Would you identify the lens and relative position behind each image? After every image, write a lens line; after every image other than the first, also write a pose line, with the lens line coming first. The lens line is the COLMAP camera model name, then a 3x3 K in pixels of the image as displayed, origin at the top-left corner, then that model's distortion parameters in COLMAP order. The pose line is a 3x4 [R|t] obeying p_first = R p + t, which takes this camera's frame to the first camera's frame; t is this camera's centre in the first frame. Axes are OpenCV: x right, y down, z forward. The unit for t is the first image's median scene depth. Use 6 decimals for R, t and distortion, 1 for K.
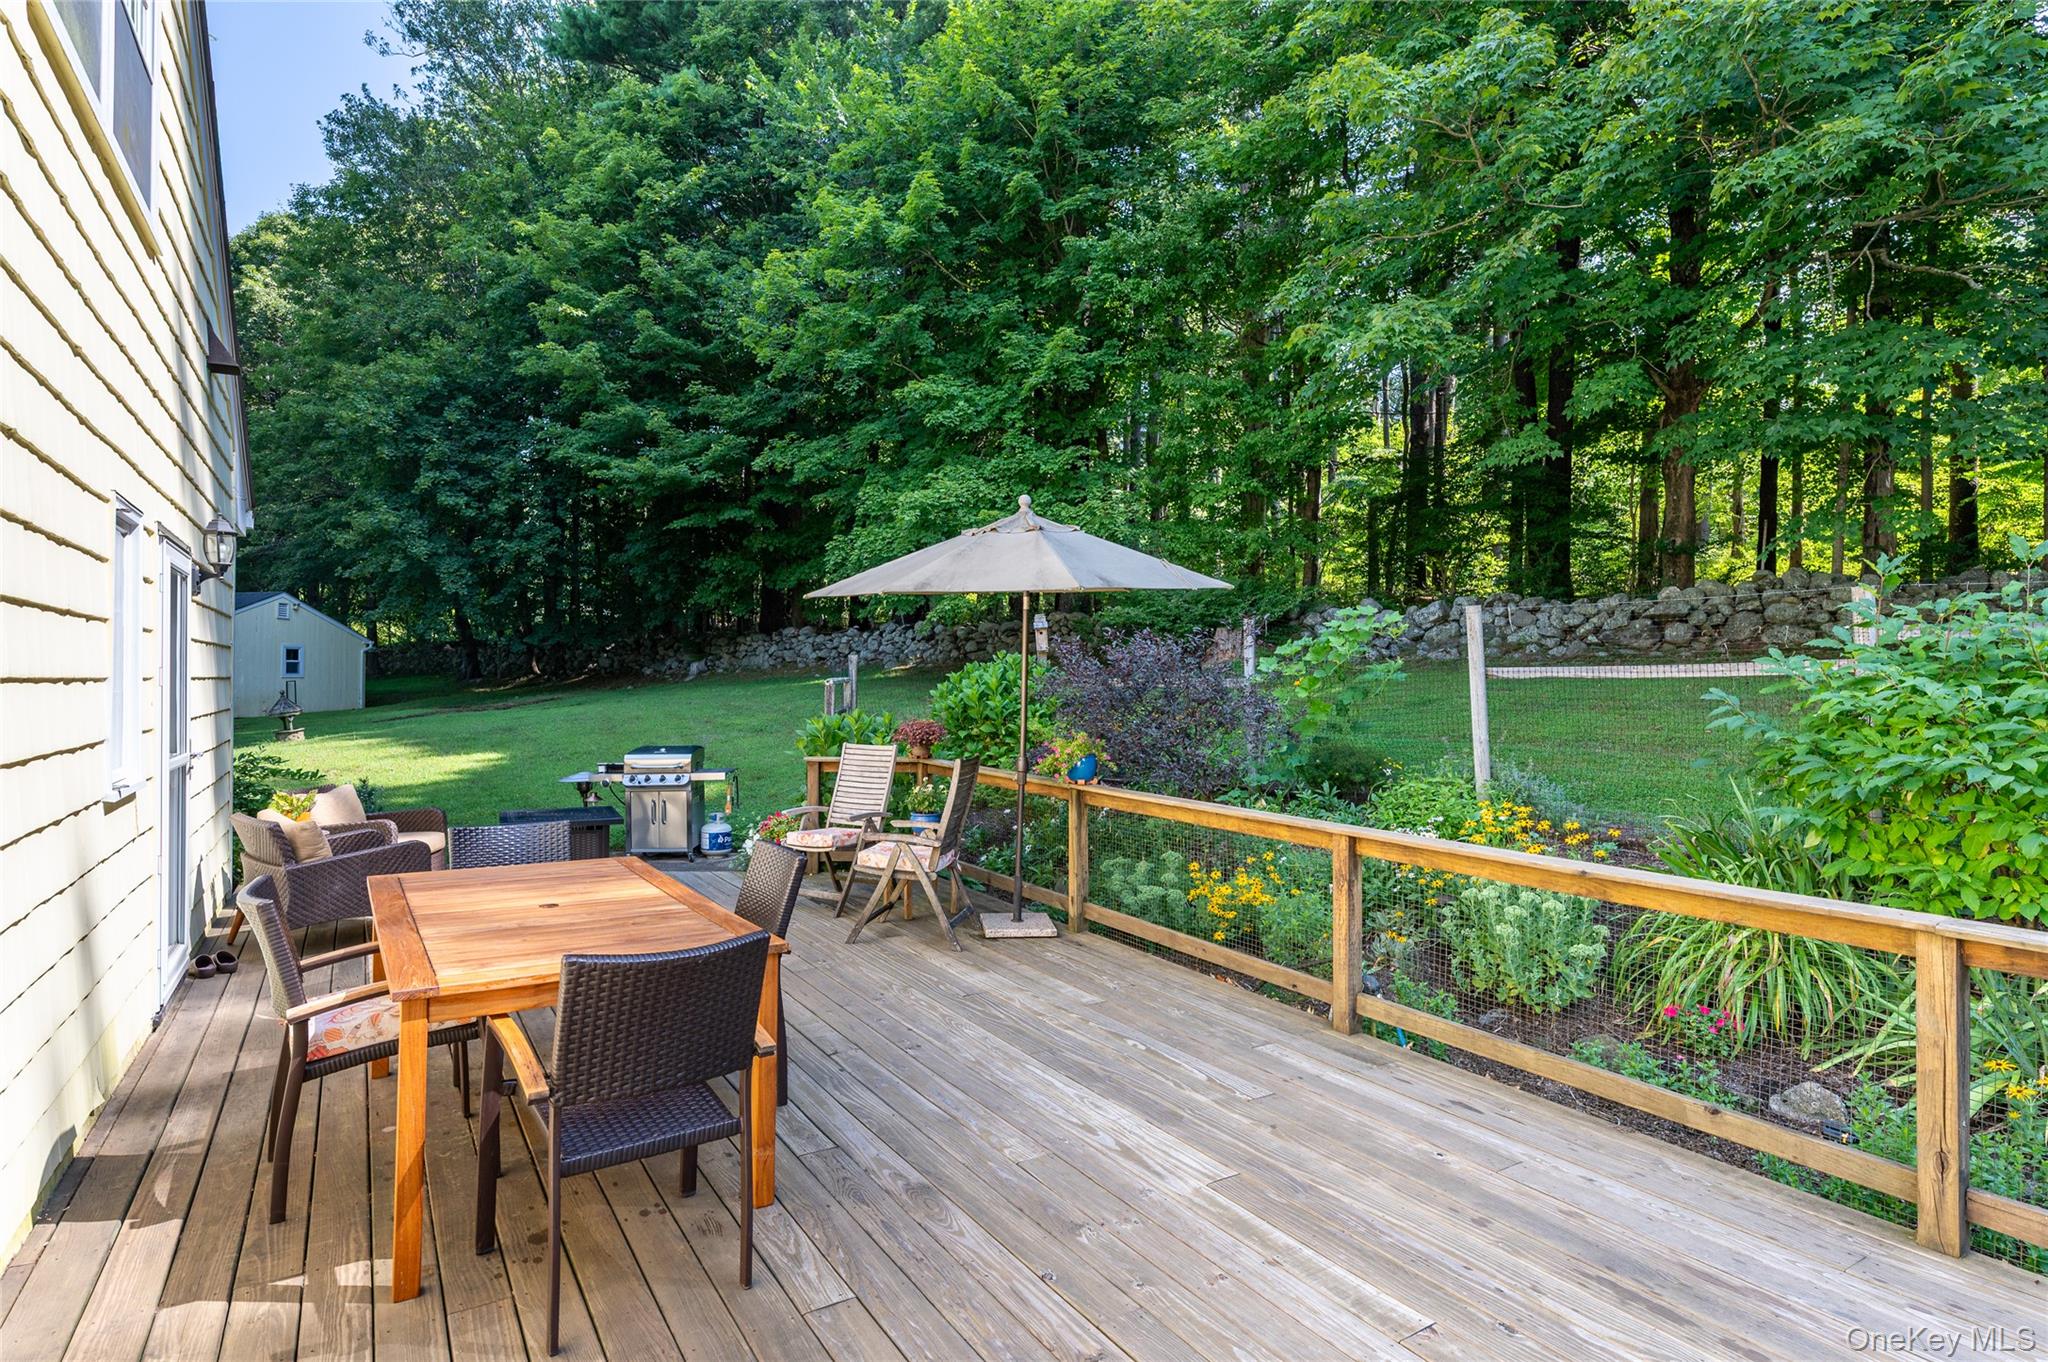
lens RADIAL K [[1045.7, 0, 1028.4], [0, 1045.7, 678.7], [0, 0, 1]] dist [-0.001252, 0.001862]
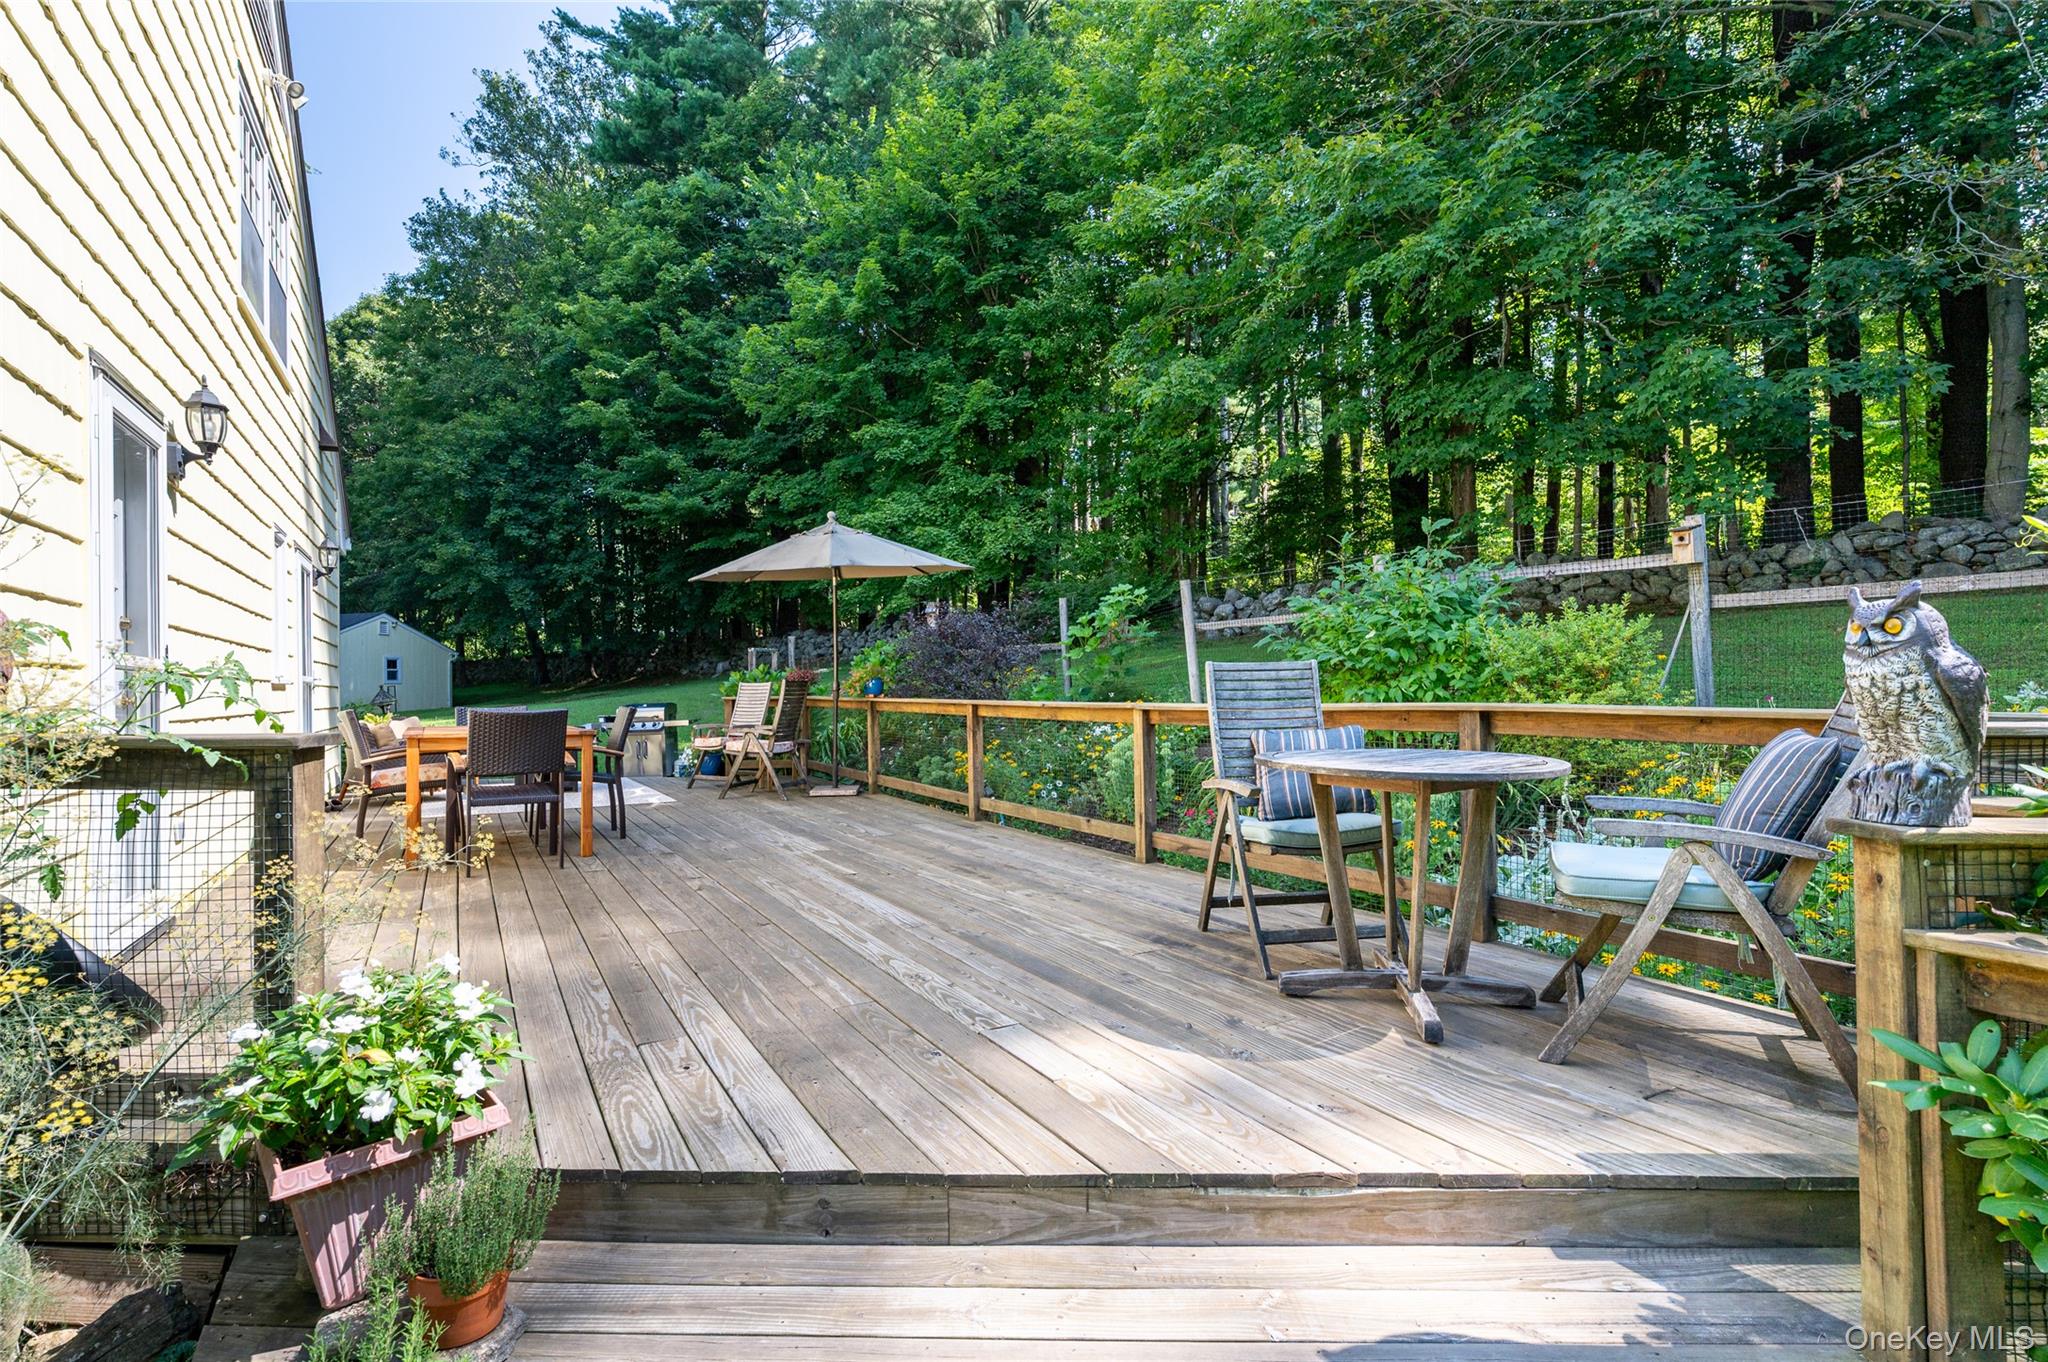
lens RADIAL K [[961.4, 0, 1021.5], [0, 961.4, 683.3], [0, 0, 1]] dist [-0.003295, -0.001160]
pose [[0.999027, -0.022775, -0.037756, 0.083371], [0.022745, 0.999741, -0.001219, 0.022233], [0.037774, 0.000359, 0.999286, -0.105721]]
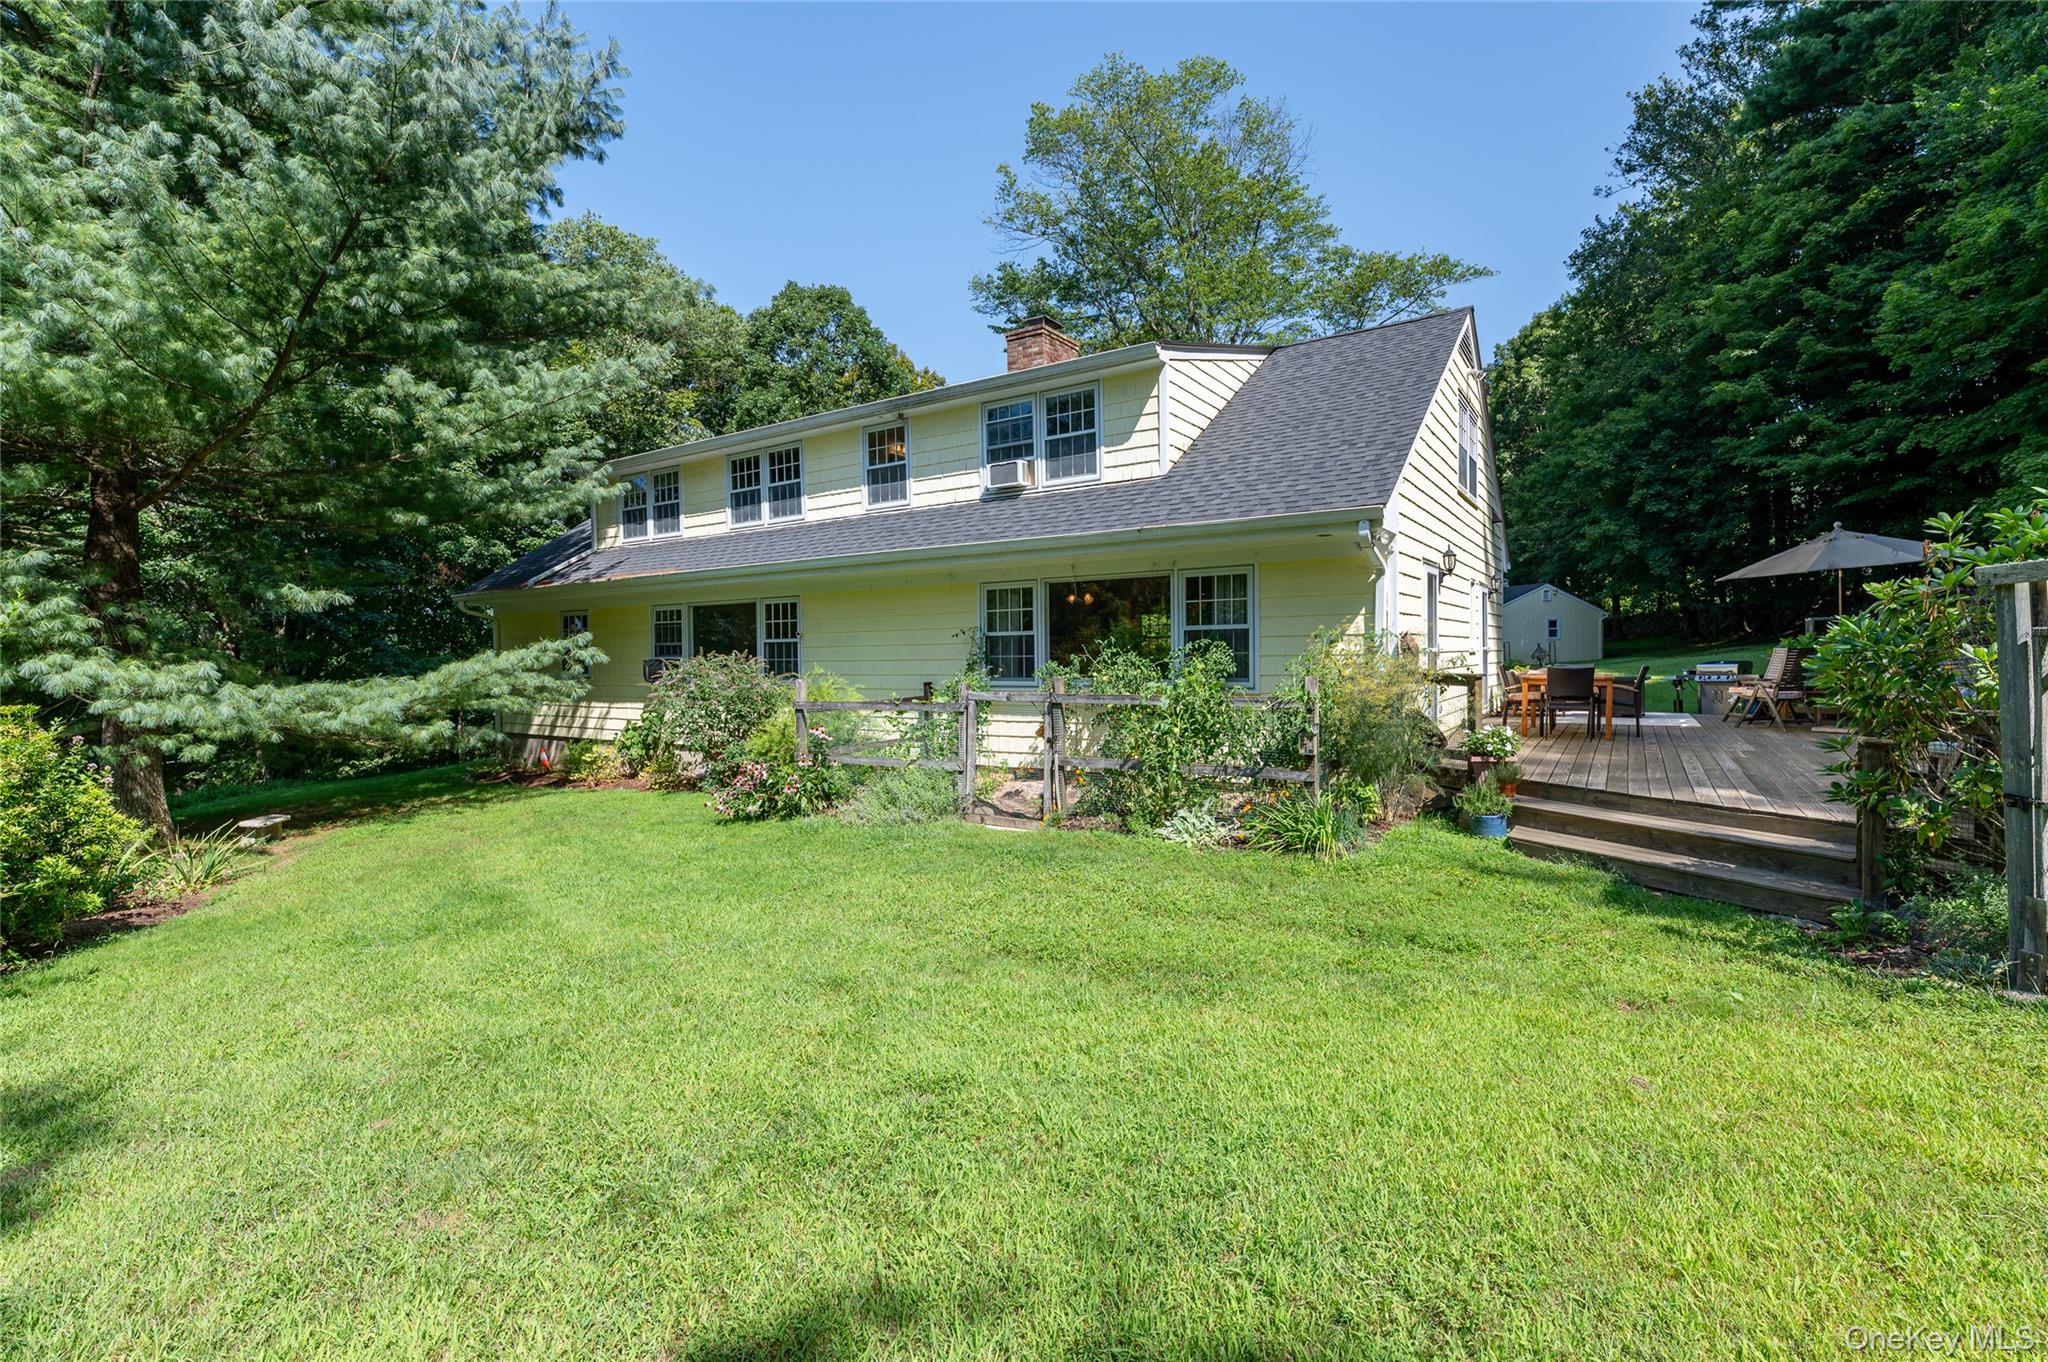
lens RADIAL K [[924.6, 0, 1021.7], [0, 924.6, 672.4], [0, 0, 1]] dist [0.002666, 0.001240]
pose [[0.409206, 0.003569, -0.912435, 0.259737], [0.020355, 0.999708, 0.013039, 0.016950], [0.912215, -0.023908, 0.409014, -0.317205]]
